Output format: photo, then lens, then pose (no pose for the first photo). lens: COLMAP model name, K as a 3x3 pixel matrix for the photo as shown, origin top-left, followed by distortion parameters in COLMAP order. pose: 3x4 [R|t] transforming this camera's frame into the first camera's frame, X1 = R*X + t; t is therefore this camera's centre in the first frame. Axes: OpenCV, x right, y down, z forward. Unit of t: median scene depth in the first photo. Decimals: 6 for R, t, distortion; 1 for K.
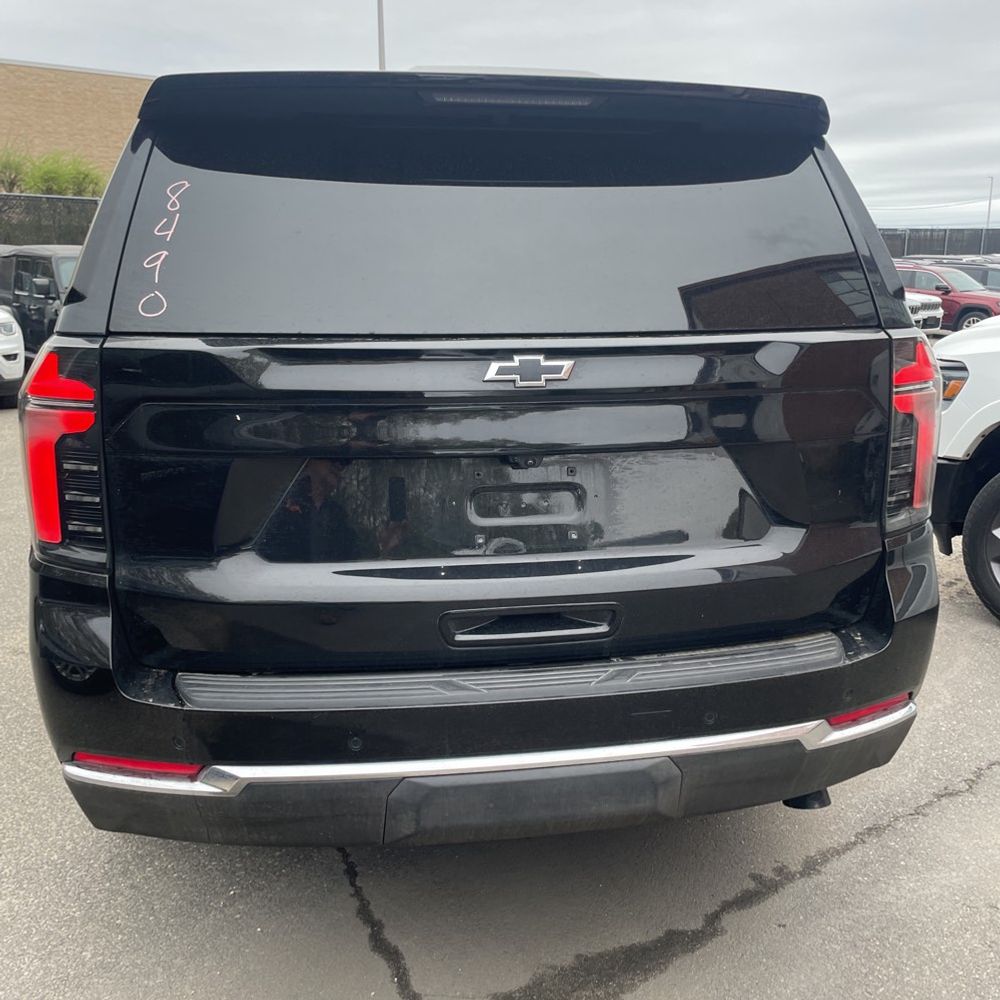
lens RADIAL K [[1013.5, 0, 498.5], [0, 1013.5, 505.0], [0, 0, 1]] dist [0.036473, 0.000000]
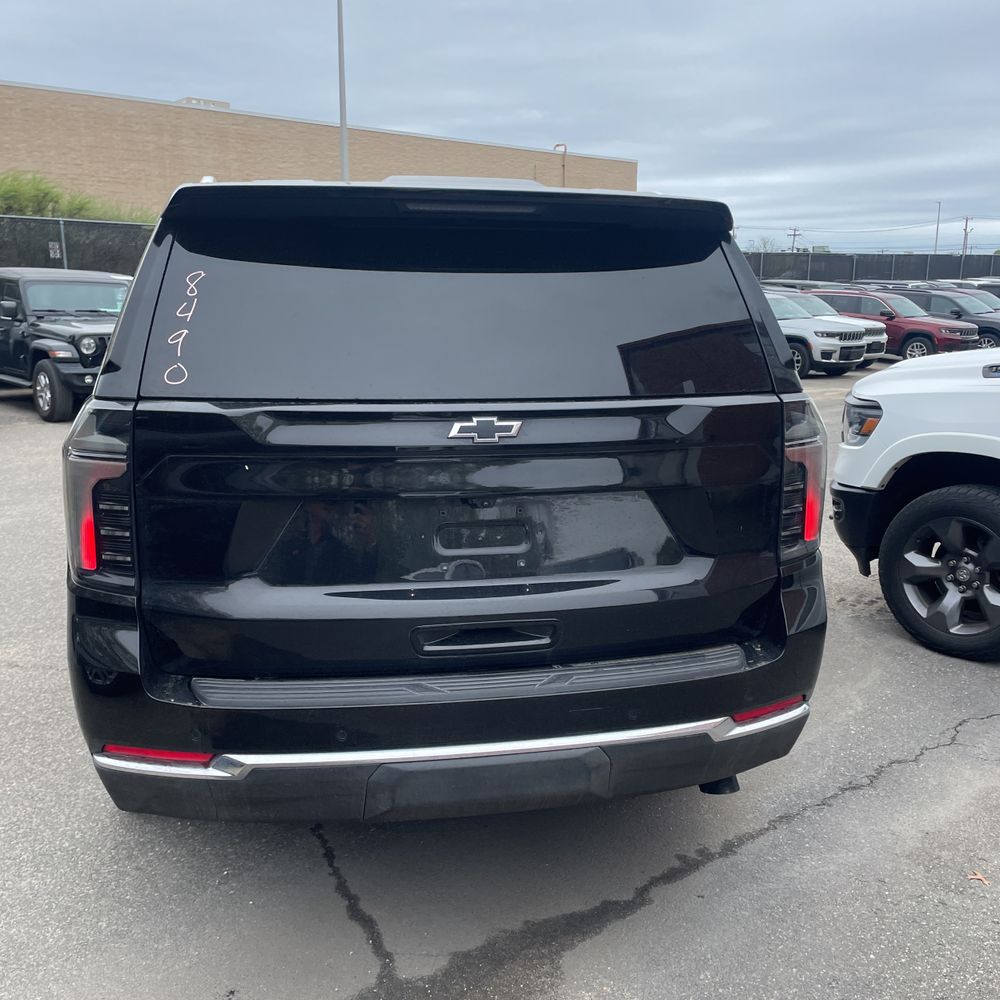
lens RADIAL K [[1013.5, 0, 471.0], [0, 1013.5, 502.1], [0, 0, 1]] dist [0.036473, 0.000000]
pose [[0.999885, 0.001989, 0.015021, -0.004408], [-0.001699, 0.999811, -0.019347, -0.019050], [-0.015057, 0.019319, 0.999700, -0.199039]]
